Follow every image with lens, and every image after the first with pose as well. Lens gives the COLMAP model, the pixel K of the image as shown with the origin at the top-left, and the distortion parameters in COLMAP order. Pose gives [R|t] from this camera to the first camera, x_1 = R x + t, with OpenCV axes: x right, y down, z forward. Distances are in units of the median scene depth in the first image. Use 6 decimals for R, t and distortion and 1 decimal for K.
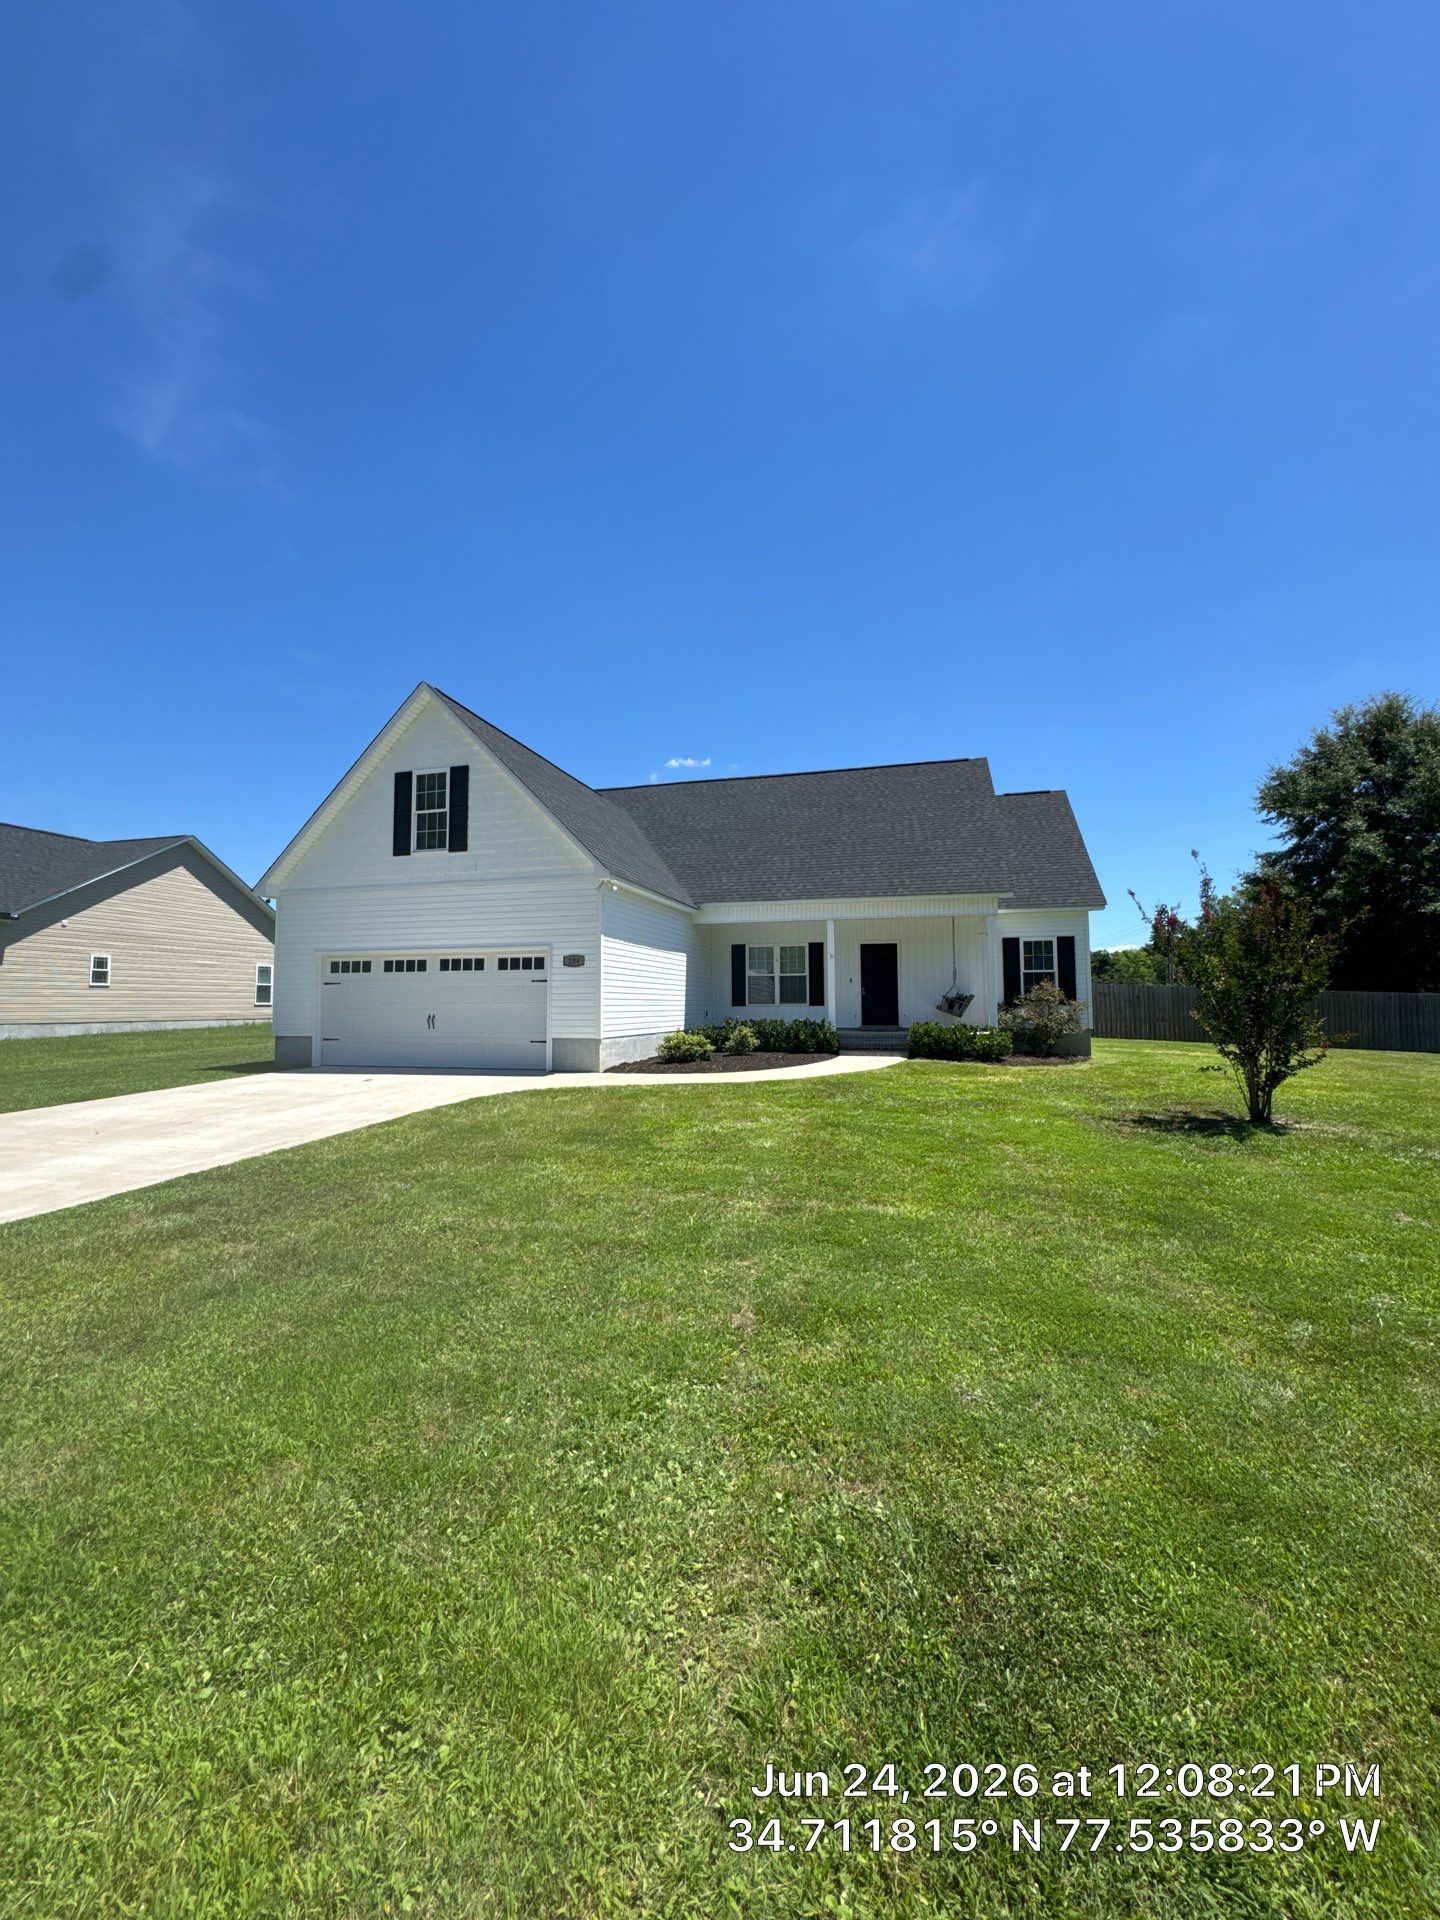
lens RADIAL K [[752.2, 0, 720.0], [0, 752.2, 960.0], [0, 0, 1]] dist [0.000027, 0.000085]
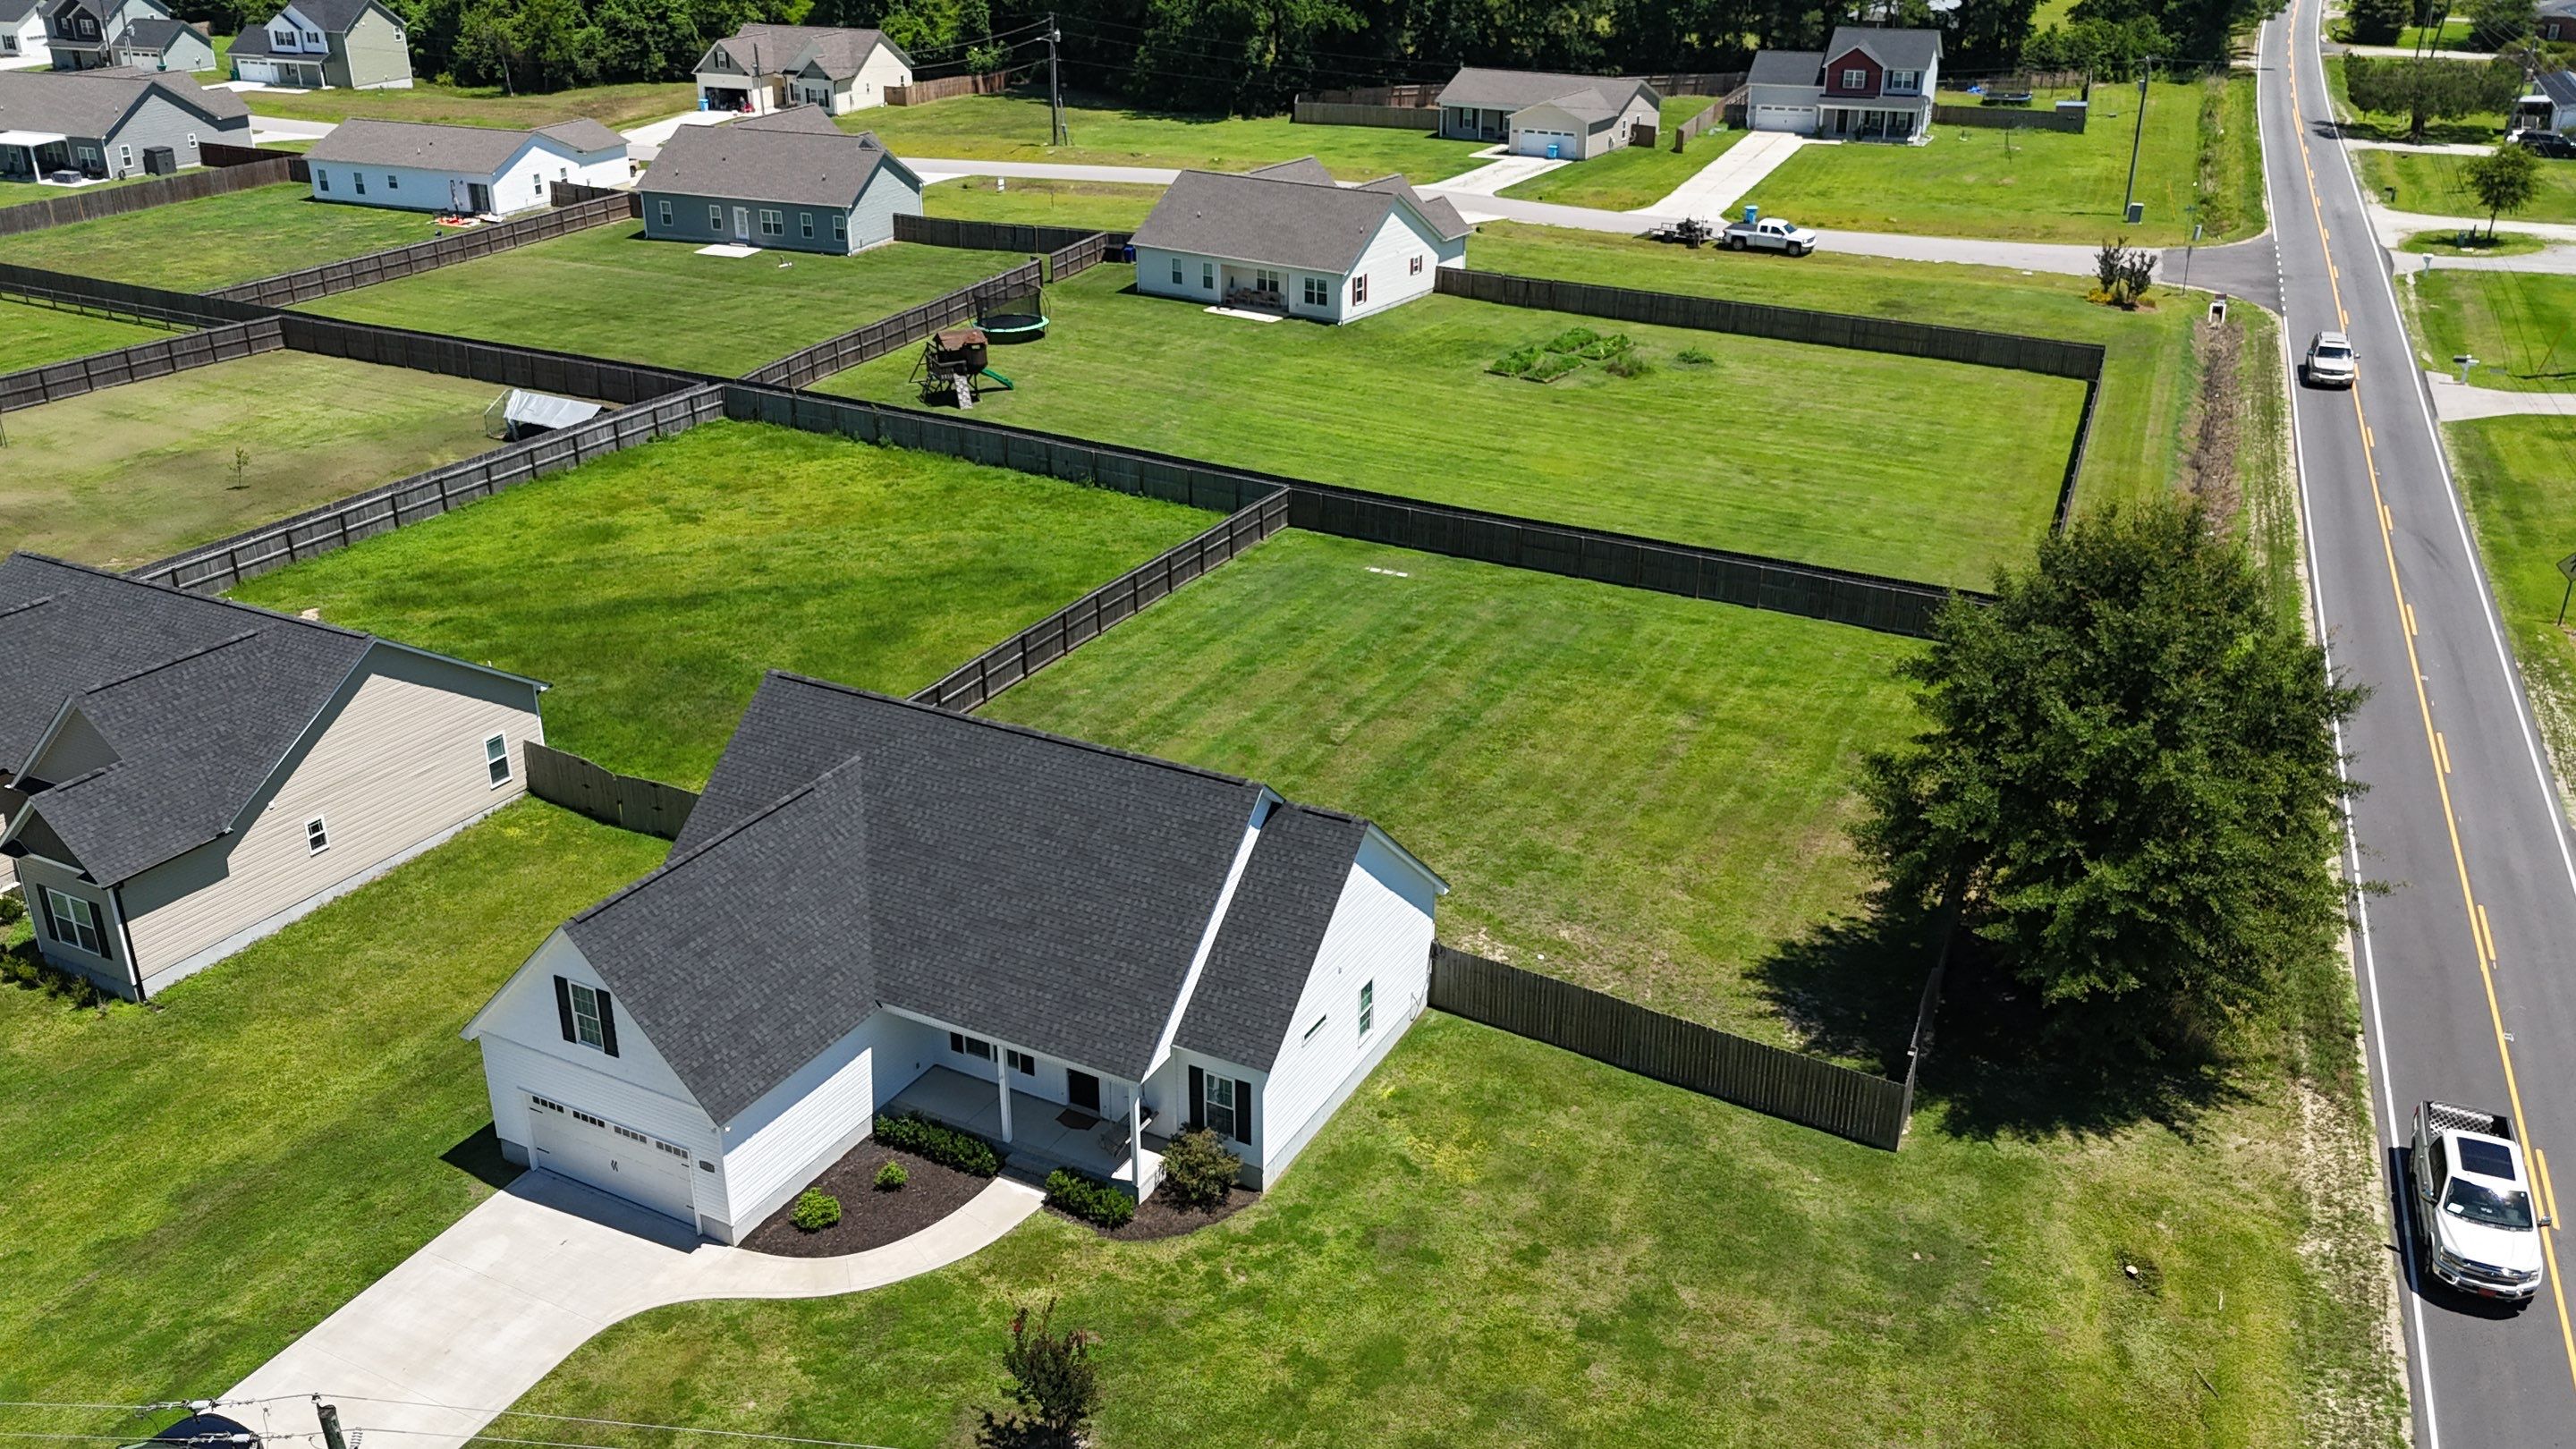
lens RADIAL K [[2088.6, 0, 1288.0], [0, 2088.6, 724.5], [0, 0, 1]] dist [0.088265, -0.106840]
pose [[0.971995, 0.101456, -0.211974, 1.269558], [0.005796, 0.891382, 0.453216, -2.020242], [0.234932, -0.441753, 0.865830, -1.307904]]
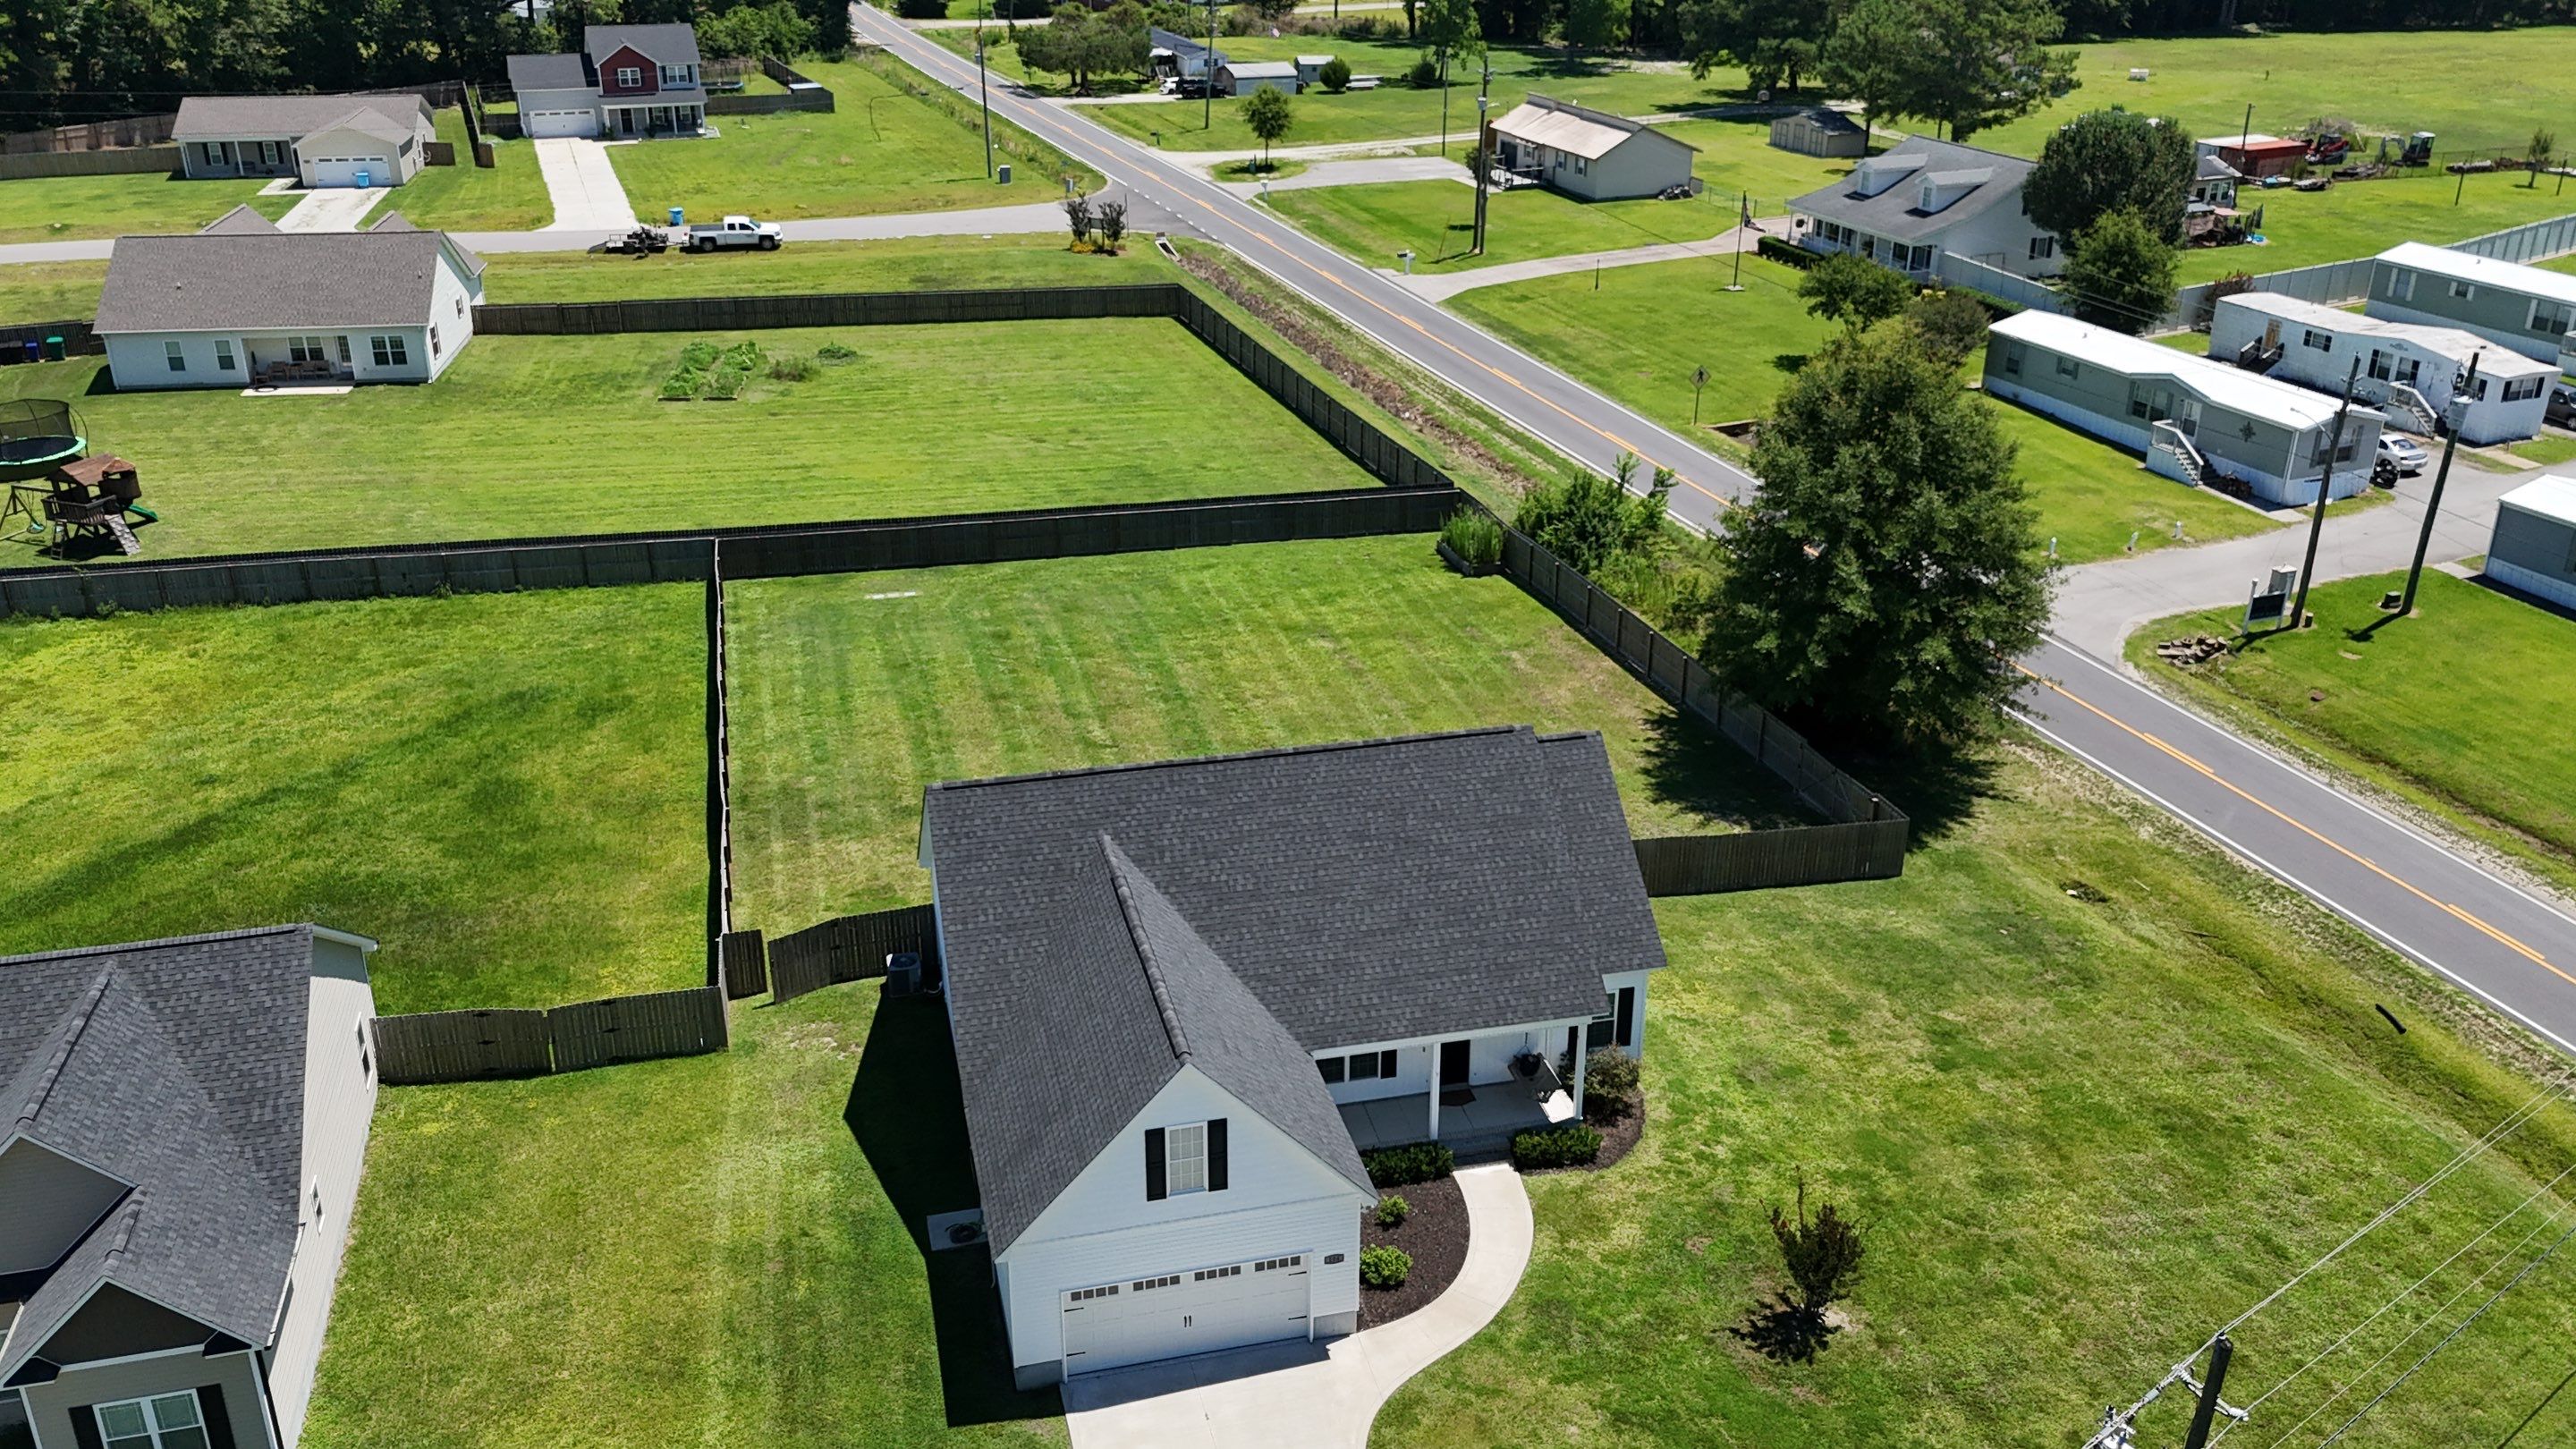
lens RADIAL K [[2088.6, 0, 1288.0], [0, 2088.6, 724.5], [0, 0, 1]] dist [0.088265, -0.106840]
pose [[0.880314, -0.187598, 0.435723, -1.382568], [-0.030093, 0.894555, 0.445943, -1.983888], [-0.473436, -0.405682, 0.781844, -1.037013]]
